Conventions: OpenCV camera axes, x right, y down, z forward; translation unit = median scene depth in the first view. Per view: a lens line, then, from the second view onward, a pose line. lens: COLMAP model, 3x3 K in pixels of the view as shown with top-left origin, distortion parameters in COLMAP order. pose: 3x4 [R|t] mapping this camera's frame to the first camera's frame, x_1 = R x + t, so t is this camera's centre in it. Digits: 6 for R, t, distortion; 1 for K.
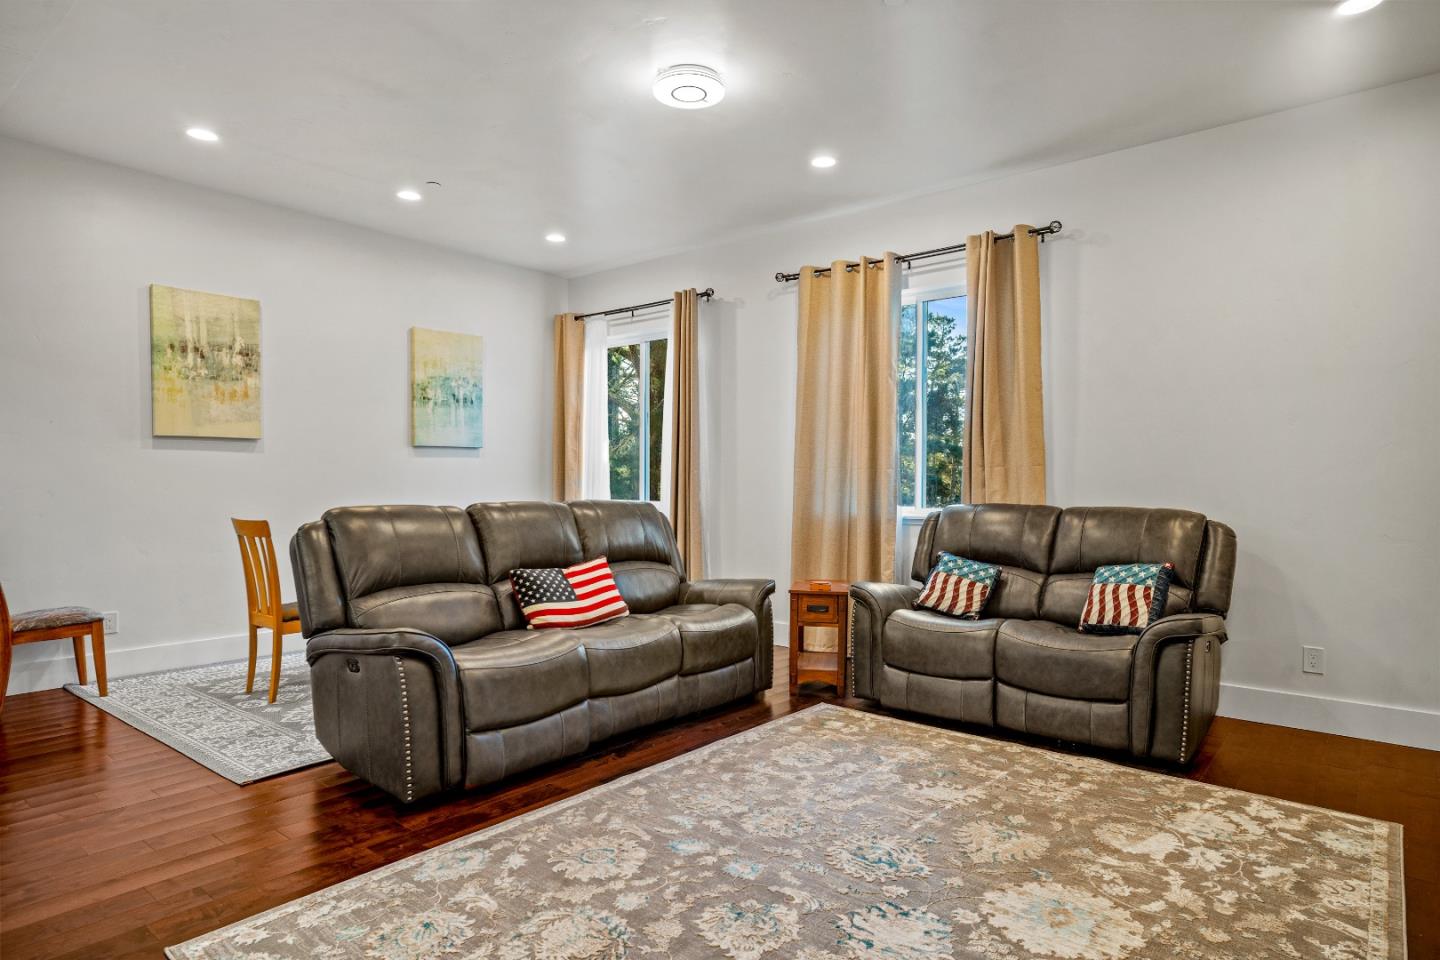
lens RADIAL K [[821.0, 0, 720.0], [0, 821.0, 480.0], [0, 0, 1]] dist [-0.001295, 0.002785]
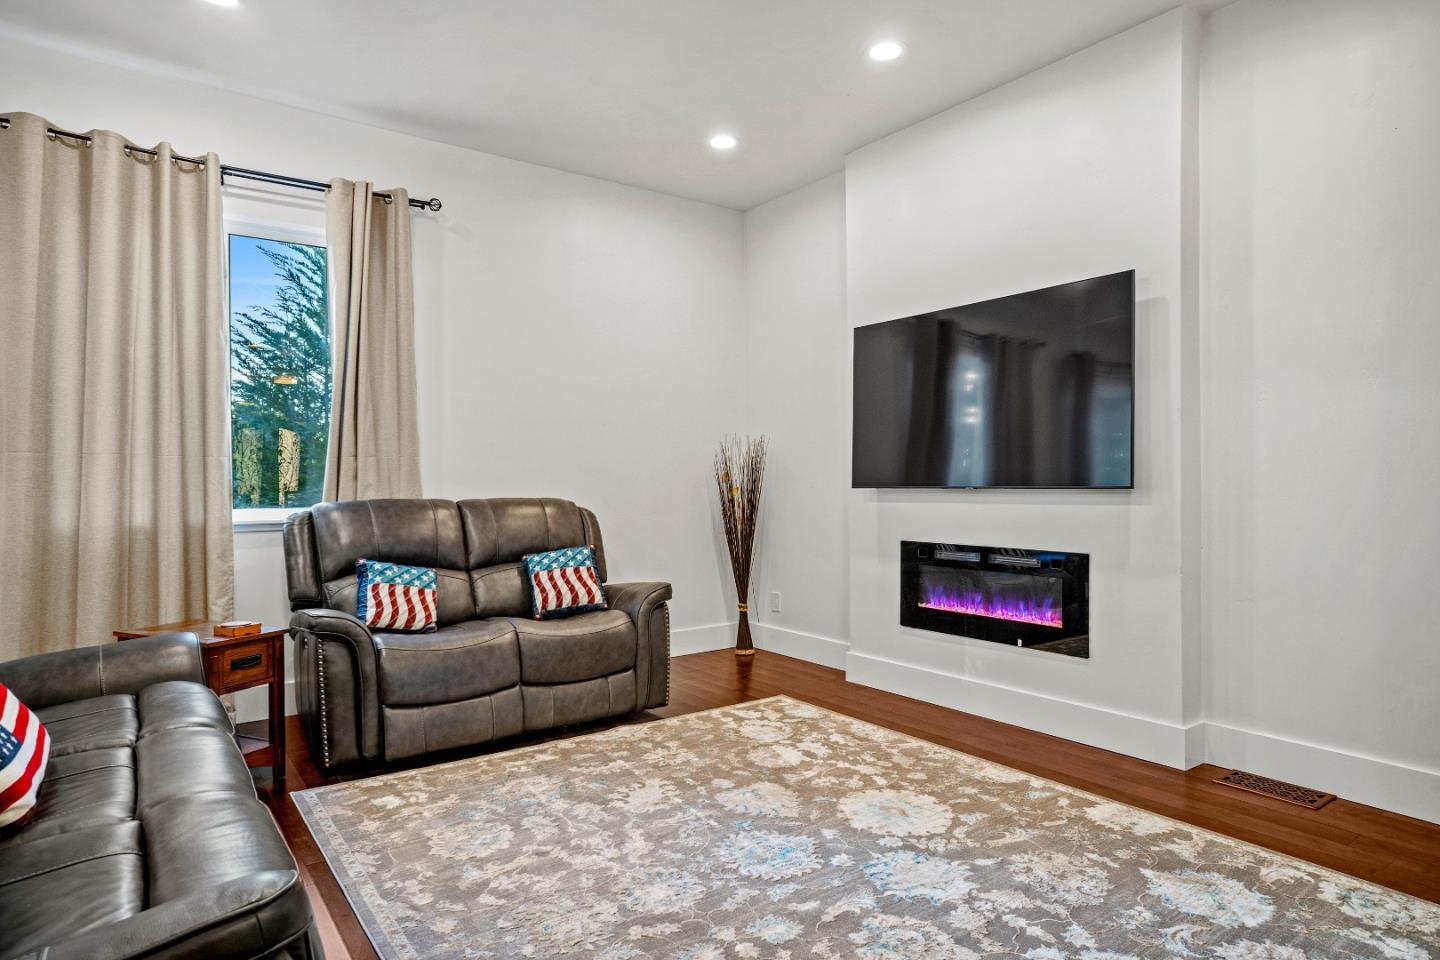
lens RADIAL K [[821.0, 0, 720.0], [0, 821.0, 480.0], [0, 0, 1]] dist [-0.001295, 0.002785]
pose [[0.251874, -0.006967, 0.967735, -0.481160], [0.000839, 0.999975, 0.006980, 0.003109], [-0.967760, -0.000946, 0.251873, 0.505810]]
